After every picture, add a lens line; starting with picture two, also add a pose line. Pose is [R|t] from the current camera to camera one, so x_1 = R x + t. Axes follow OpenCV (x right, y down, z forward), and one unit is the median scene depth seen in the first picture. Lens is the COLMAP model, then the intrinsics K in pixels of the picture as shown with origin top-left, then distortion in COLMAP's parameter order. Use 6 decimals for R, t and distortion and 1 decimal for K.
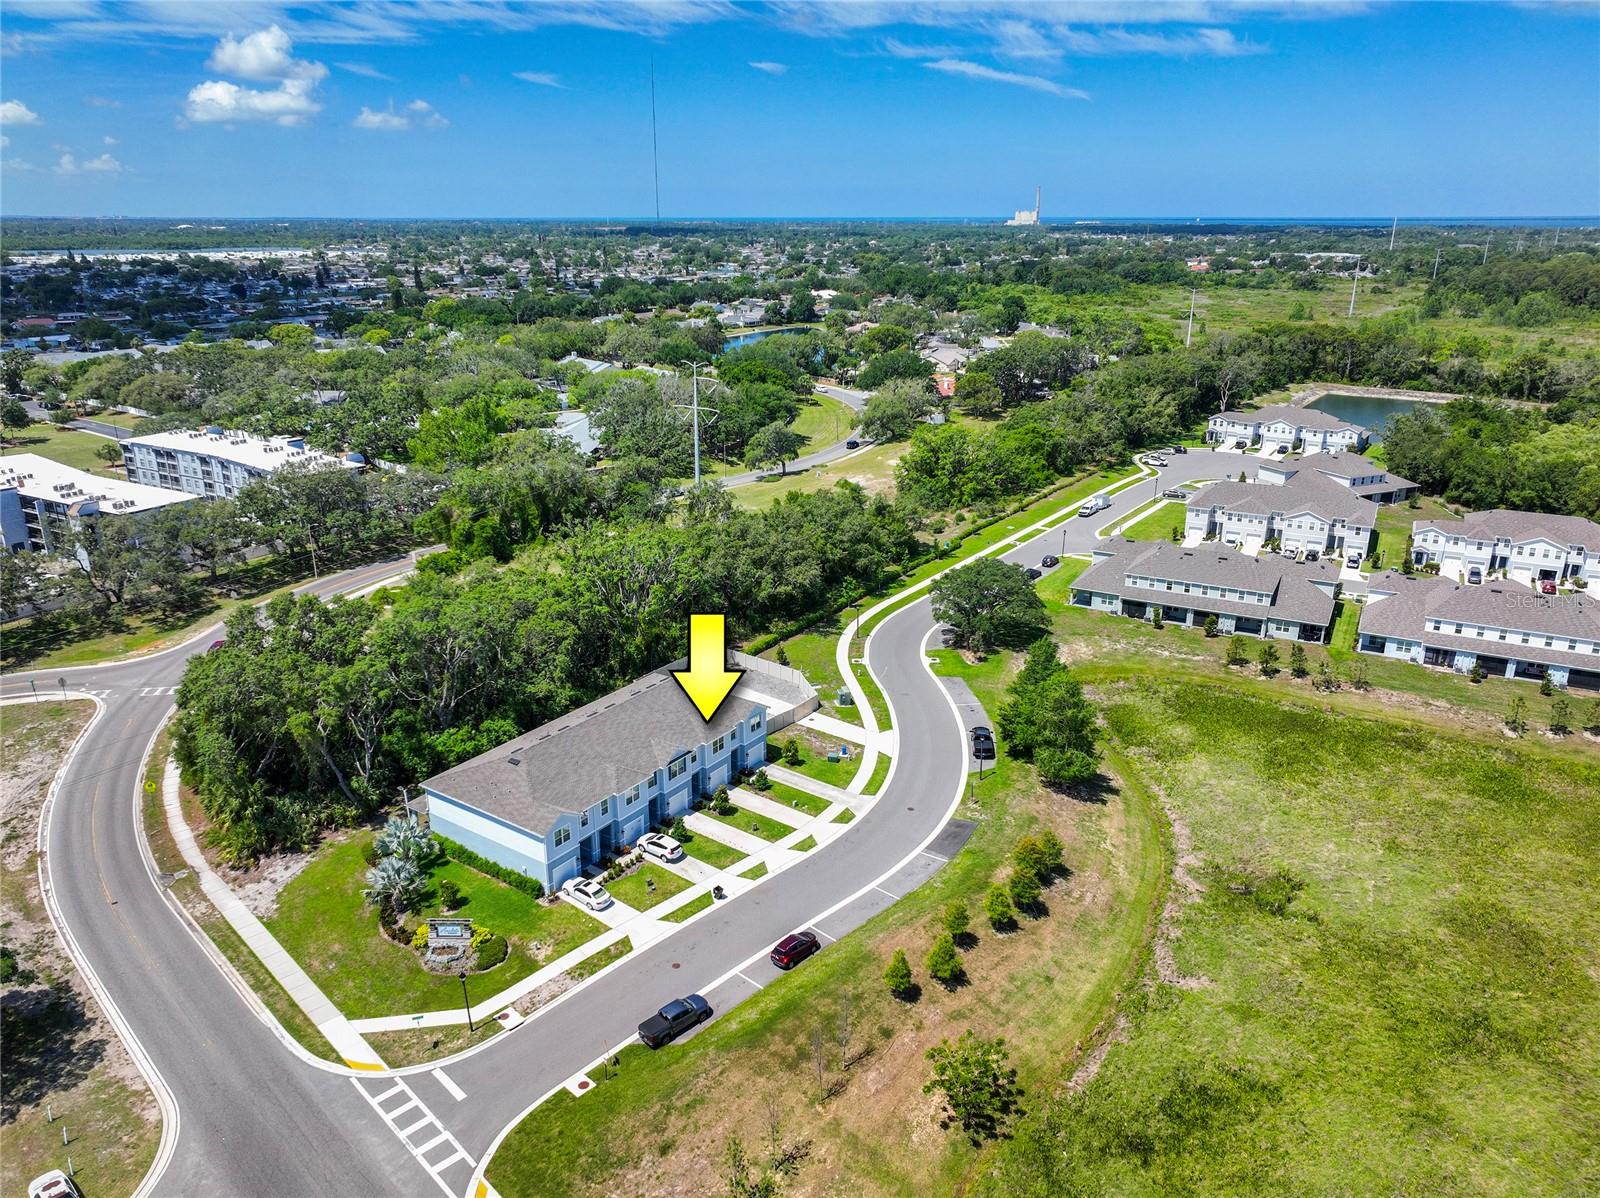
lens RADIAL K [[1128.8, 0, 802.8], [0, 1128.8, 601.9], [0, 0, 1]] dist [-0.005789, 0.007534]
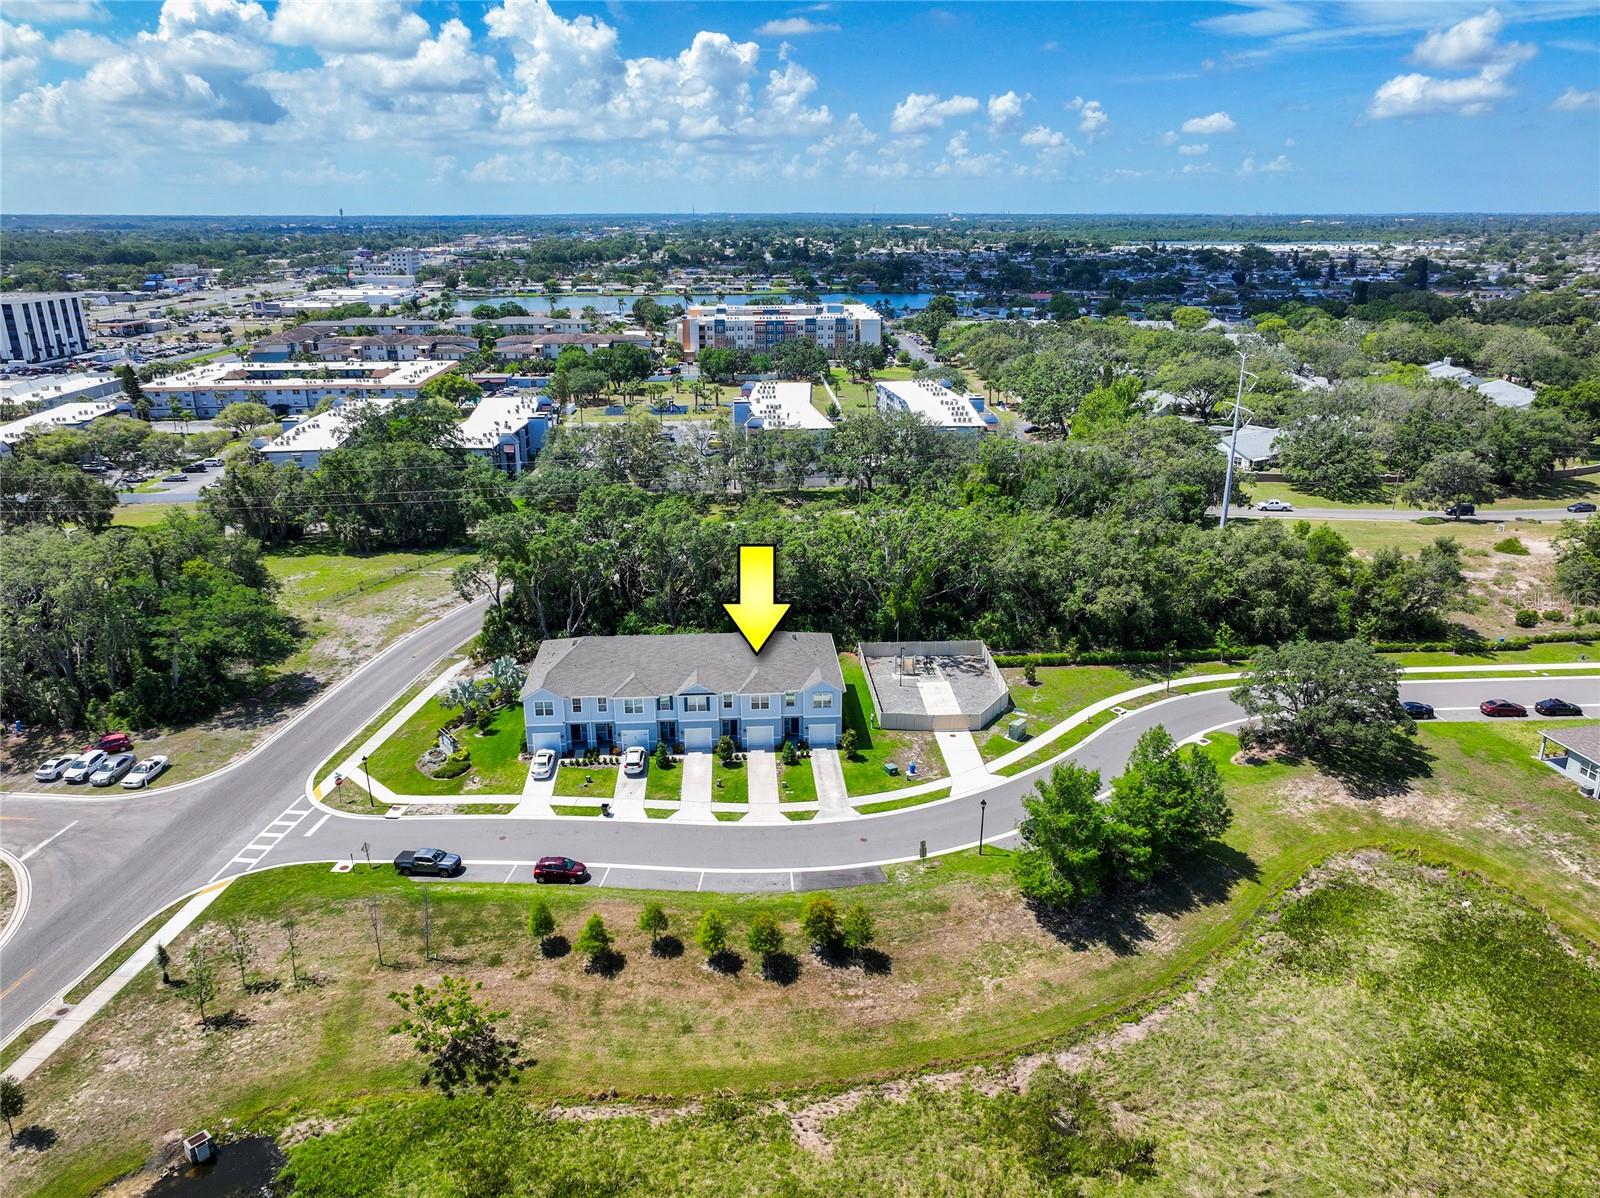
lens RADIAL K [[1128.1, 0, 806.0], [0, 1128.1, 600.4], [0, 0, 1]] dist [-0.006771, 0.023340]
pose [[0.622761, 0.251642, -0.740841, 0.510722], [-0.250354, 0.961176, 0.116032, -0.065439], [0.741277, 0.113212, 0.661582, 0.277535]]
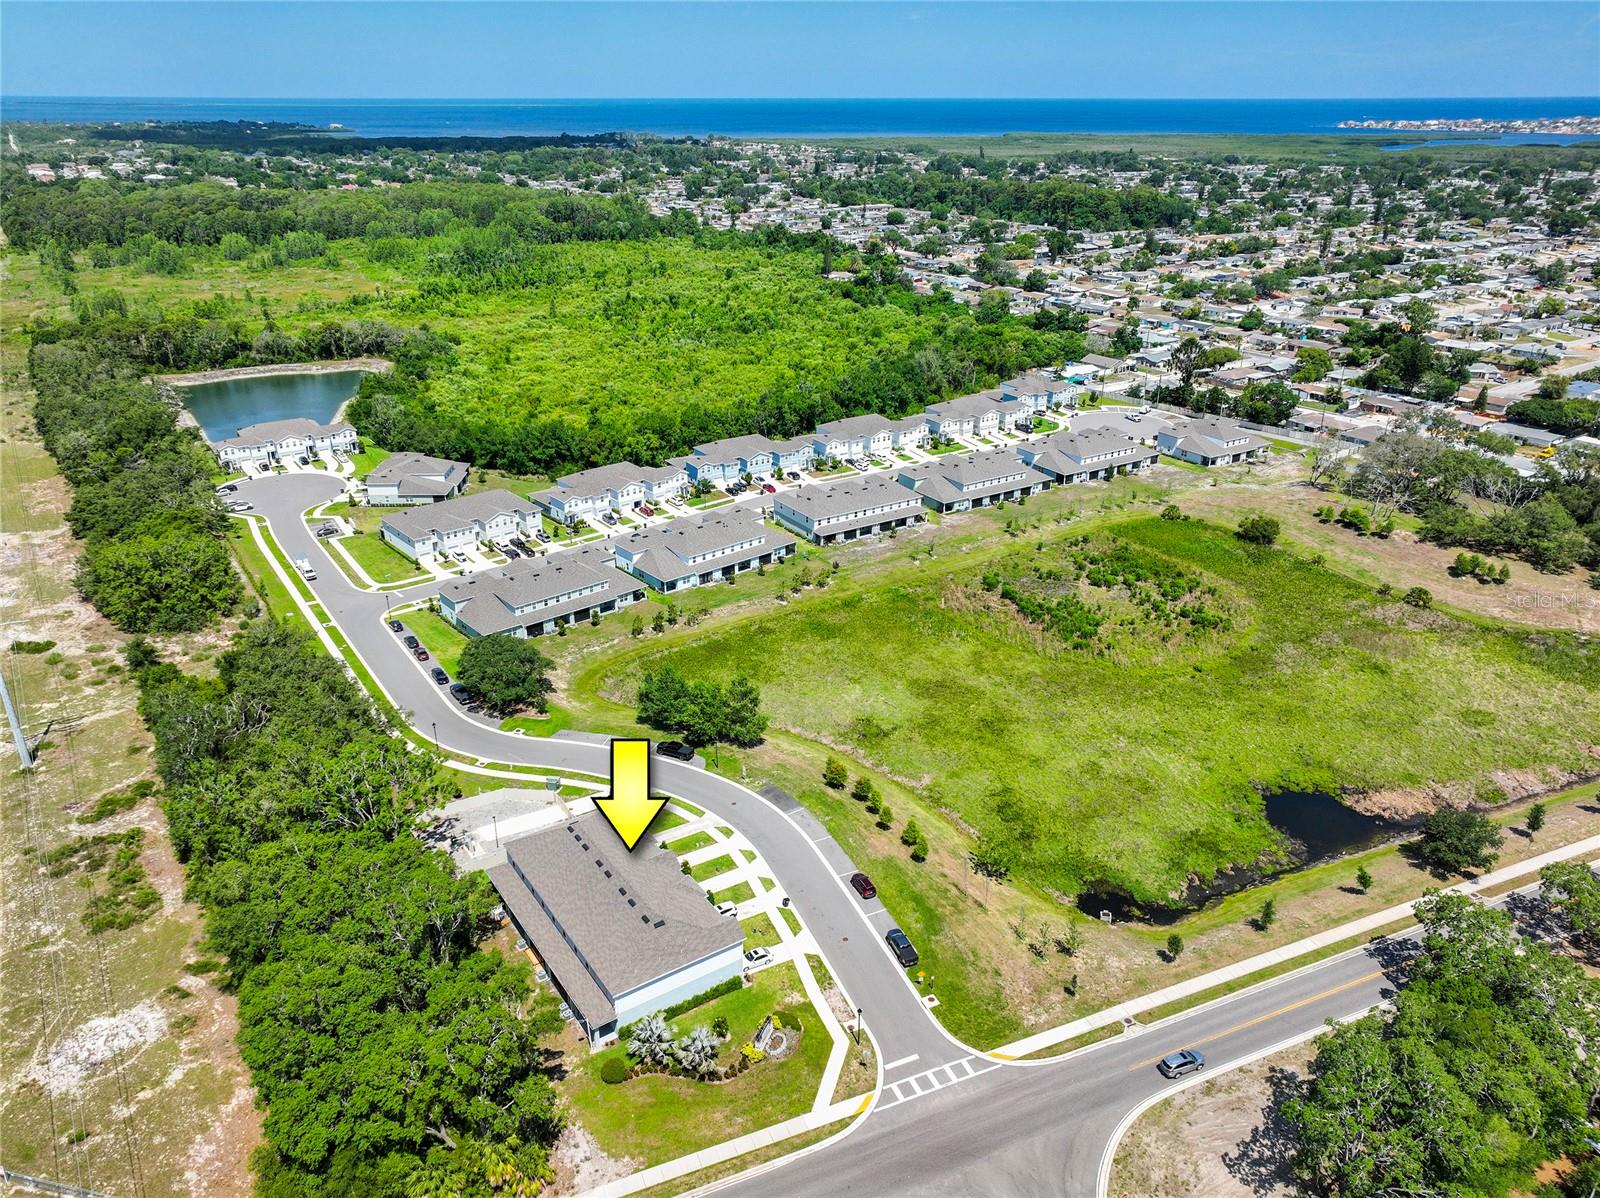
lens RADIAL K [[1140.5, 0, 804.6], [0, 1140.5, 599.9], [0, 0, 1]] dist [0.000768, 0.012095]
pose [[0.361862, -0.374439, 0.853728, -0.771890], [0.301280, 0.913618, 0.273005, -0.322092], [-0.882205, 0.158421, 0.443415, 0.178363]]
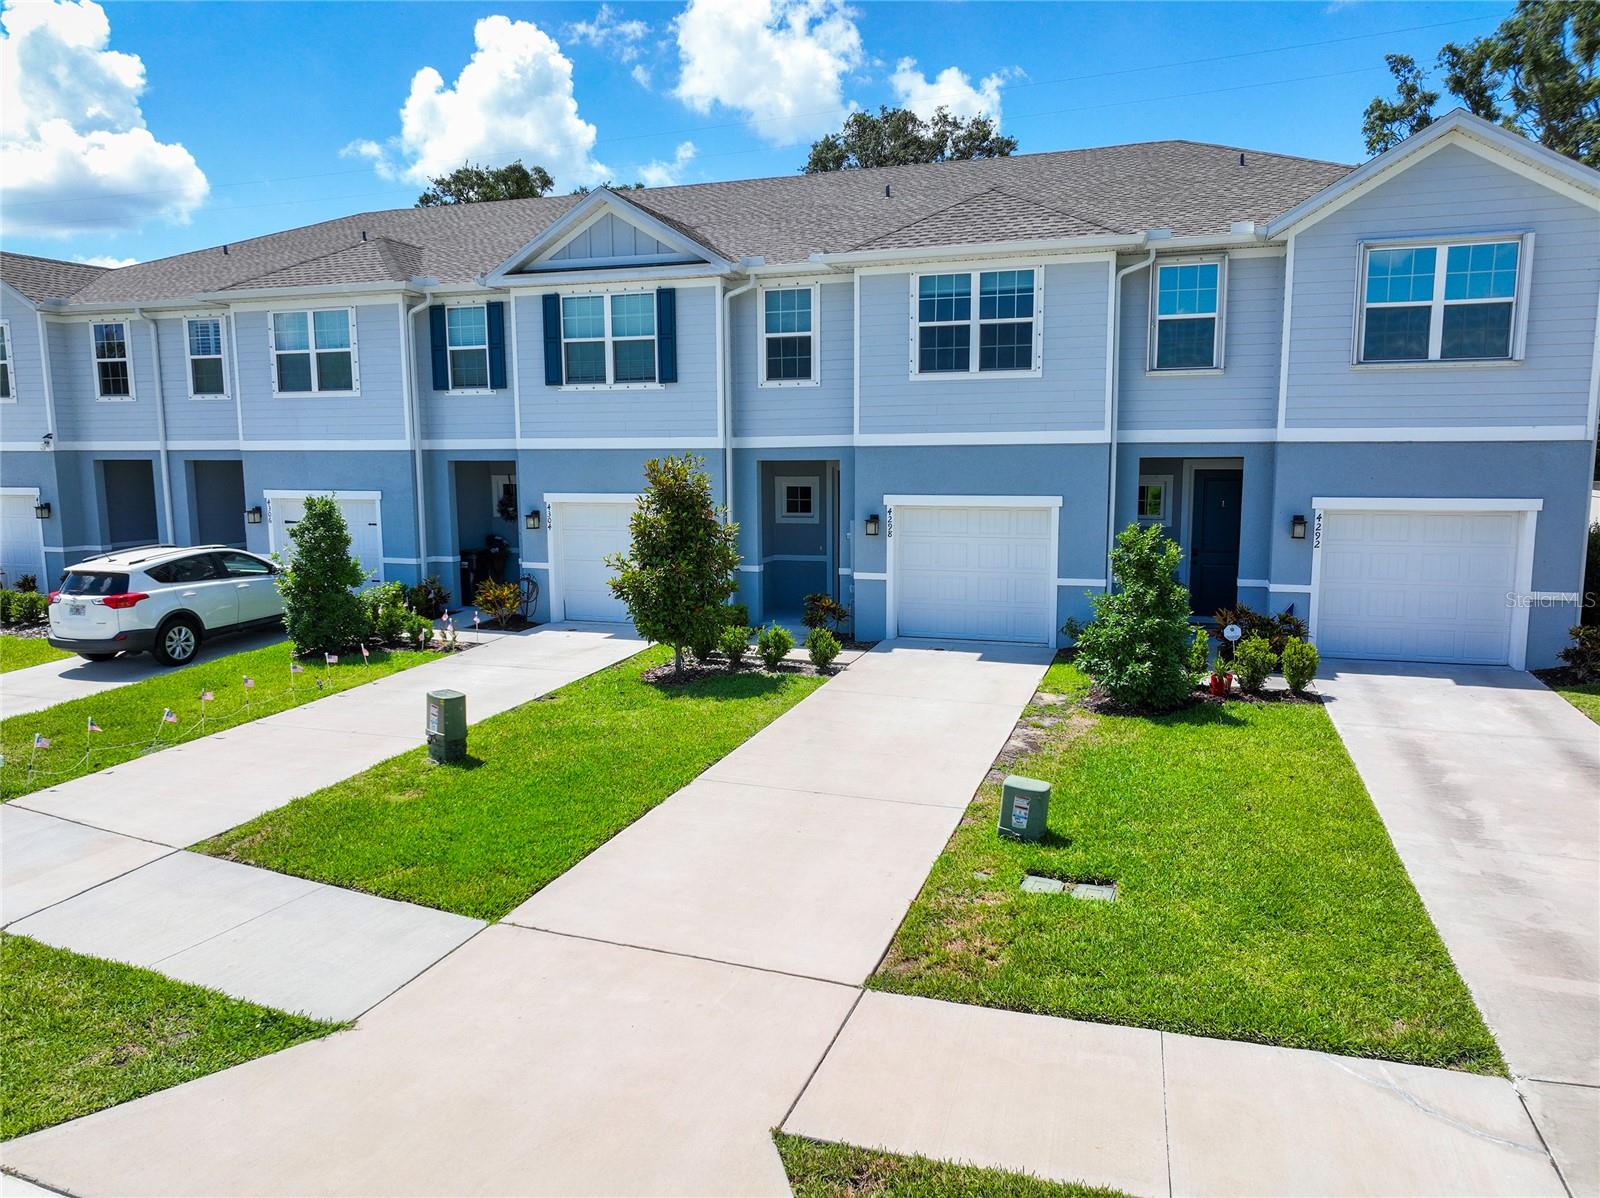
lens RADIAL K [[1128.8, 0, 802.8], [0, 1128.8, 601.9], [0, 0, 1]] dist [-0.005789, 0.007534]
pose [[0.268062, 0.124868, -0.955275, 0.052593], [-0.304249, 0.951793, 0.039037, 0.125688], [0.914098, 0.280177, 0.293131, 0.725516]]
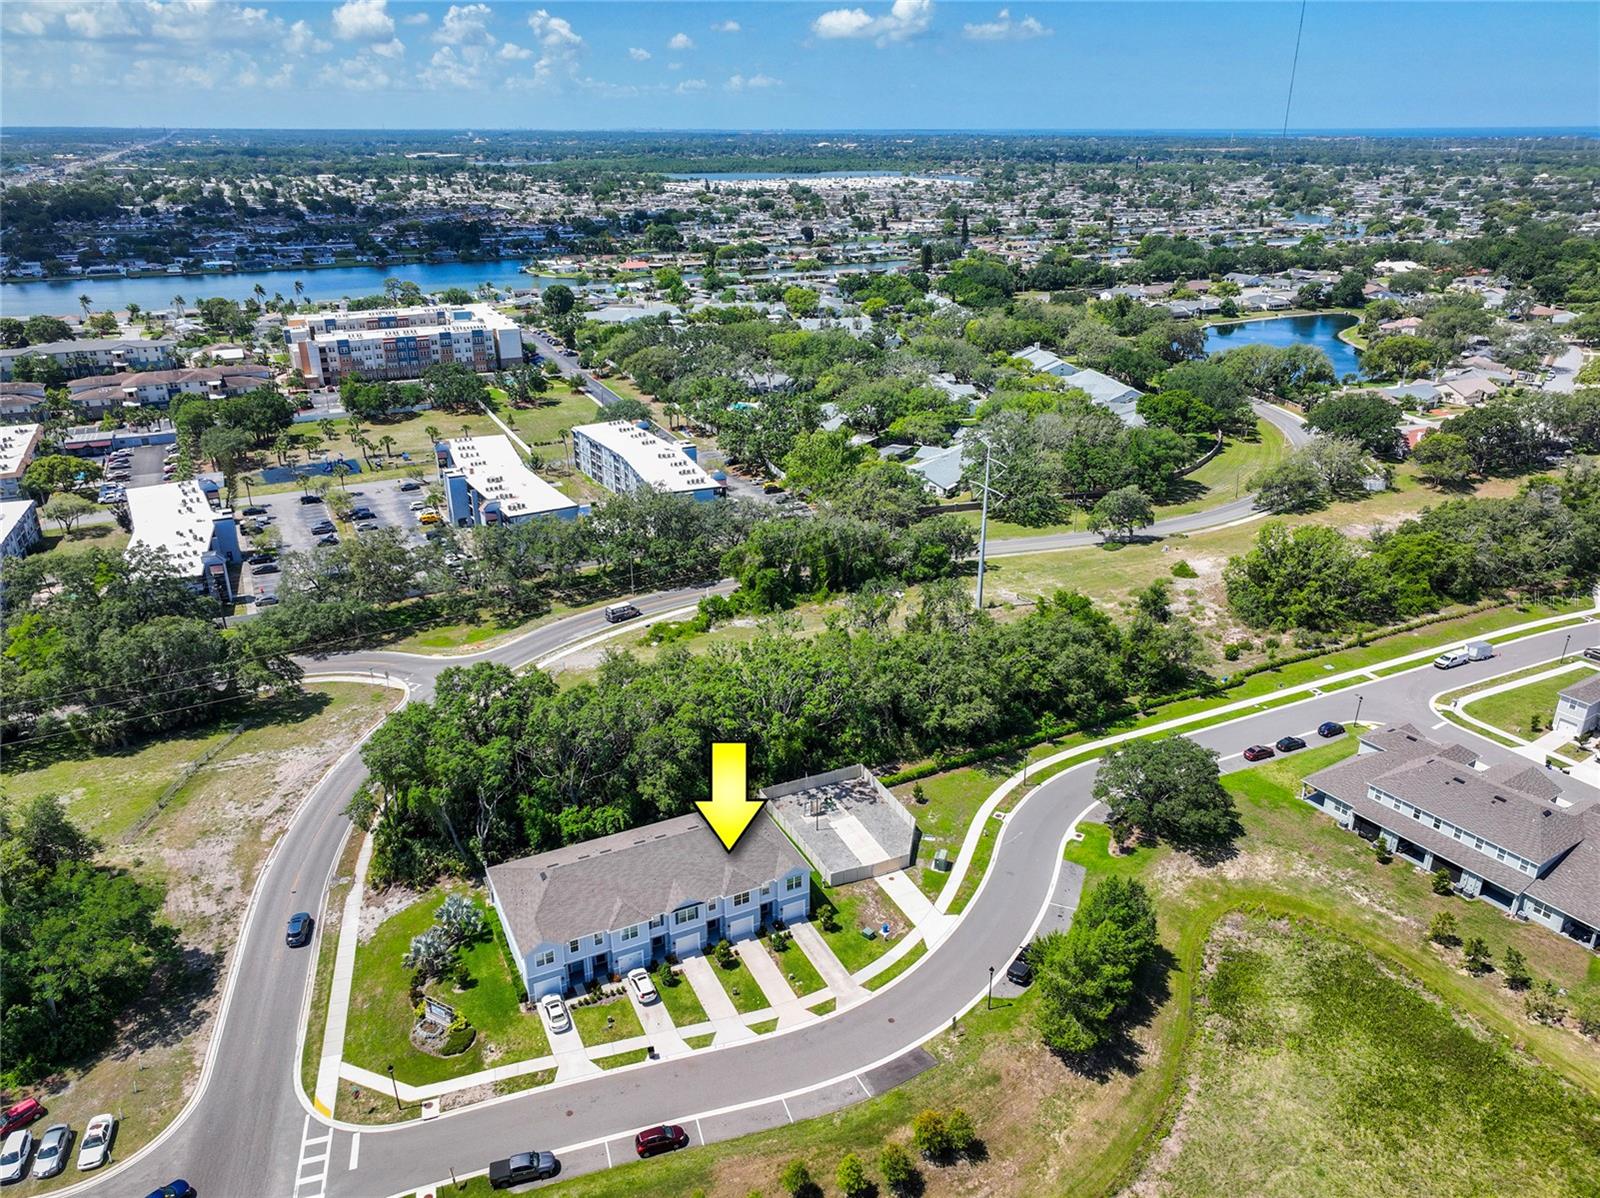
lens RADIAL K [[1140.5, 0, 804.6], [0, 1140.5, 599.9], [0, 0, 1]] dist [0.000768, 0.012095]
pose [[0.874433, 0.185700, -0.448199, 0.314133], [-0.156404, 0.982423, 0.101900, -0.208202], [0.459244, -0.019005, 0.888107, 0.055735]]
